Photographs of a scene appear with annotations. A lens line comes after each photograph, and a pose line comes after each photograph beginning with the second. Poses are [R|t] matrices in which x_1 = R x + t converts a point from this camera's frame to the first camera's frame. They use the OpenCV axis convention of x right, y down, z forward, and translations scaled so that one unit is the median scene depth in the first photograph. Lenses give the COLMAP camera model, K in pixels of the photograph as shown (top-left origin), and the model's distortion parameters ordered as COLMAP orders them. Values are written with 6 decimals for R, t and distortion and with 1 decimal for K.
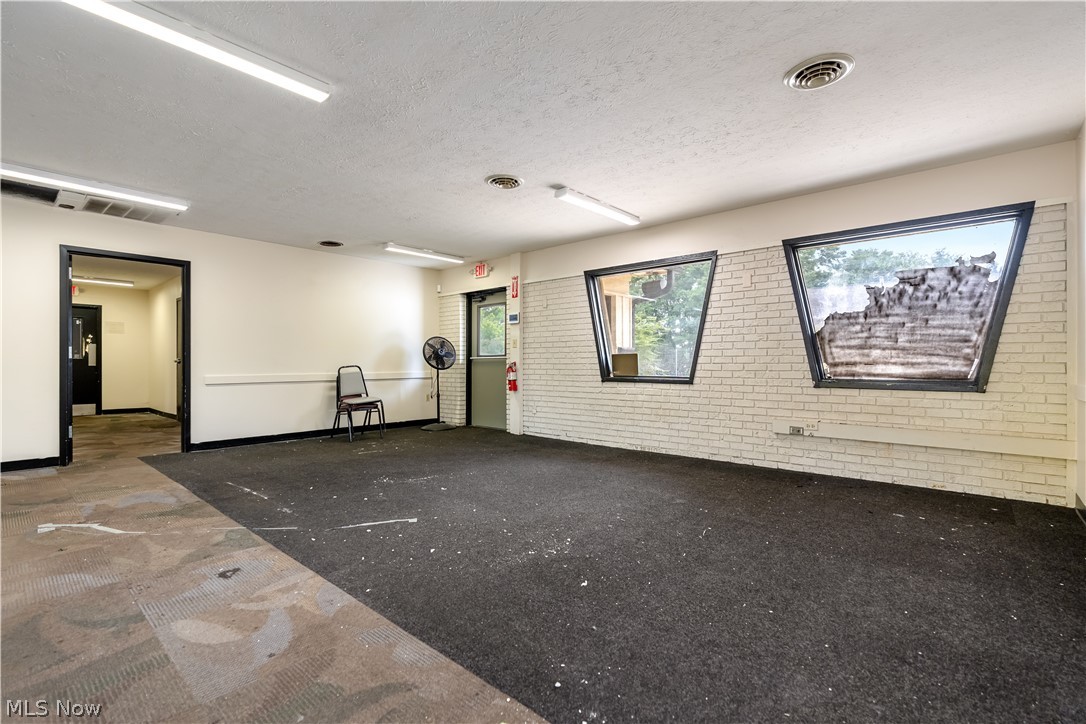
lens RADIAL K [[493.0, 0, 544.0], [0, 493.0, 358.9], [0, 0, 1]] dist [-0.002292, 0.000817]
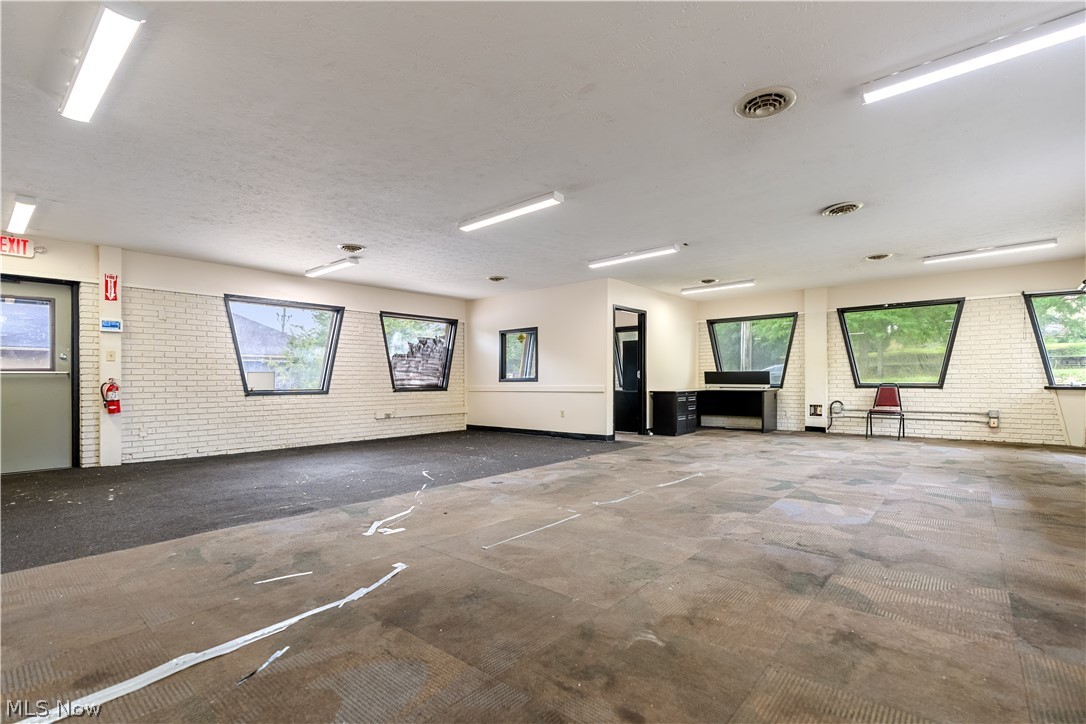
lens RADIAL K [[493.0, 0, 549.7], [0, 493.0, 372.8], [0, 0, 1]] dist [-0.002292, 0.000817]
pose [[-0.019100, 0.016333, 0.999684, -0.946970], [-0.002271, 0.999863, -0.016379, 0.009123], [-0.999815, -0.002584, -0.019060, 0.297817]]
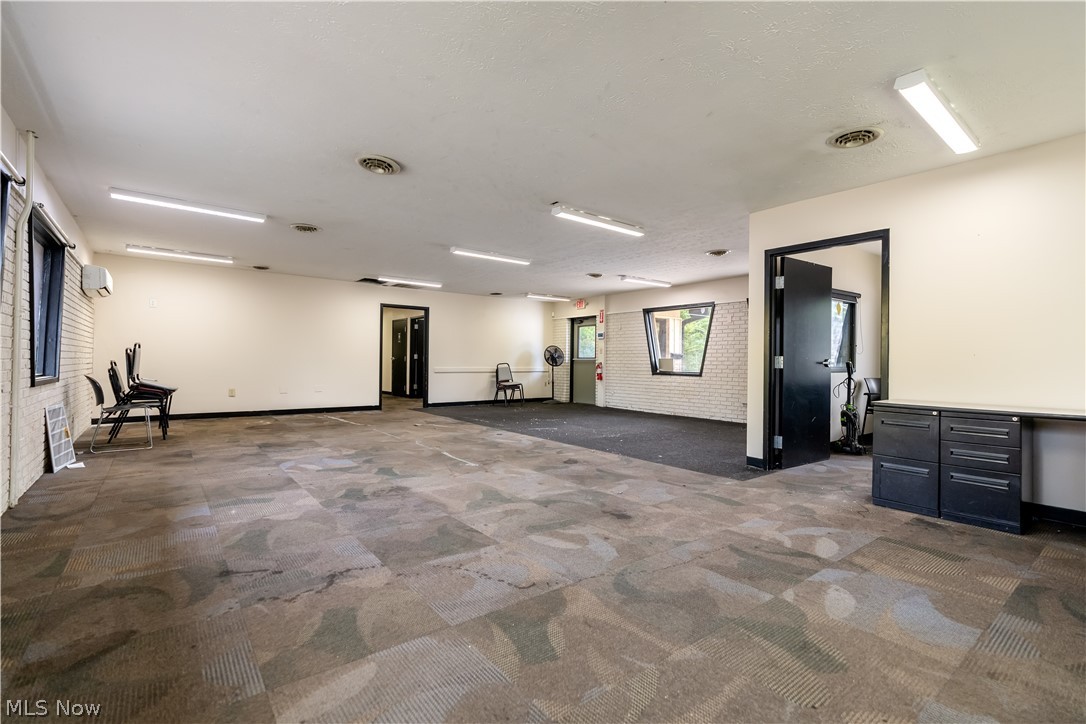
lens RADIAL K [[493.0, 0, 546.1], [0, 493.0, 350.5], [0, 0, 1]] dist [-0.002292, 0.000817]
pose [[0.984102, 0.008120, -0.177417, 0.053880], [-0.010338, 0.999880, -0.011579, -0.012819], [0.177302, 0.013229, 0.984068, -0.672595]]
